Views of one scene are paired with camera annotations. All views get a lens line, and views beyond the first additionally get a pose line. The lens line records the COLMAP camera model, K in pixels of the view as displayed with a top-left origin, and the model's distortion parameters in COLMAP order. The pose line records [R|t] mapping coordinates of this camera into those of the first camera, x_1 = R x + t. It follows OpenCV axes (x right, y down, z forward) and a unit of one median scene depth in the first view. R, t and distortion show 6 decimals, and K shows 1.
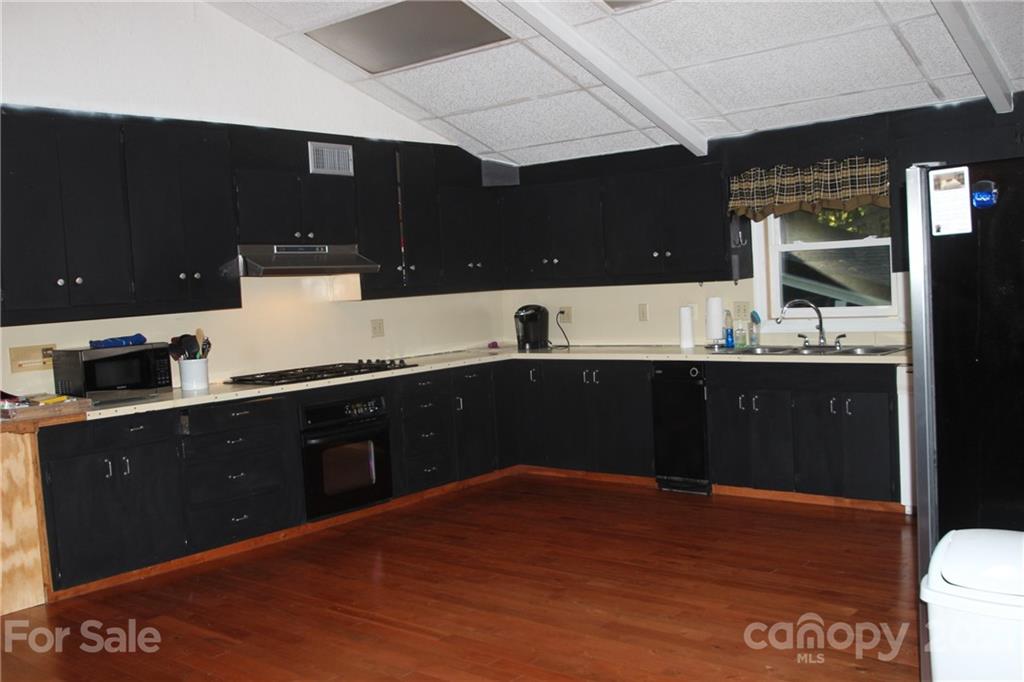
lens RADIAL K [[988.7, 0, 510.8], [0, 988.7, 338.6], [0, 0, 1]] dist [-0.054988, 0.000000]
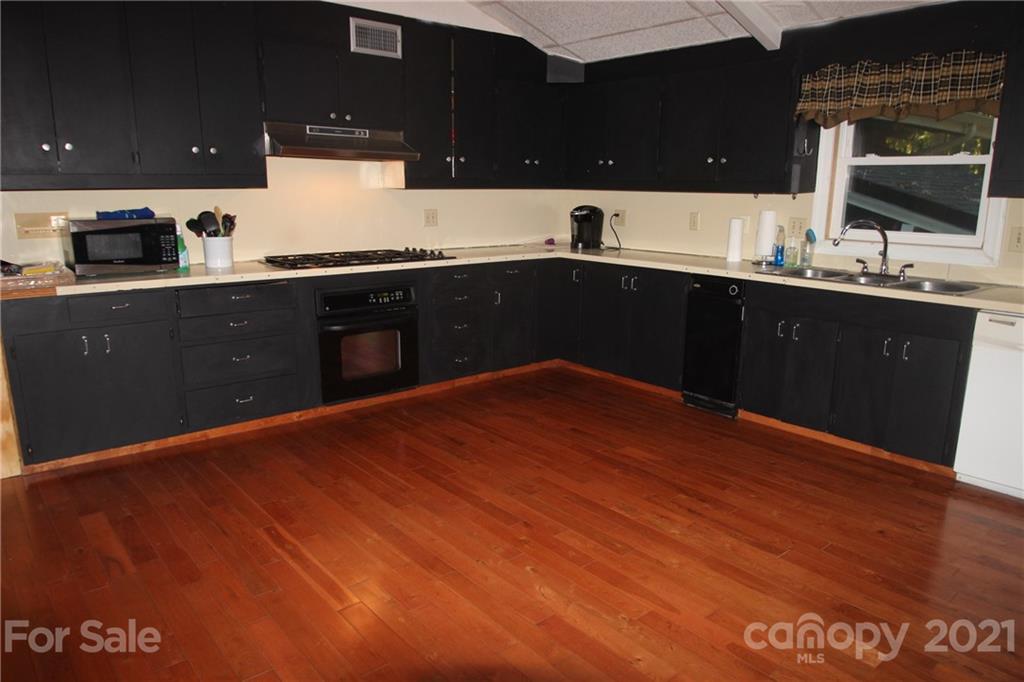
lens RADIAL K [[703.6, 0, 513.8], [0, 703.6, 344.9], [0, 0, 1]] dist [-0.028700, -0.002712]
pose [[0.983488, 0.099293, -0.151301, 0.086648], [-0.072904, 0.982580, 0.170943, -0.013532], [0.165639, -0.157090, 0.973595, 0.310047]]
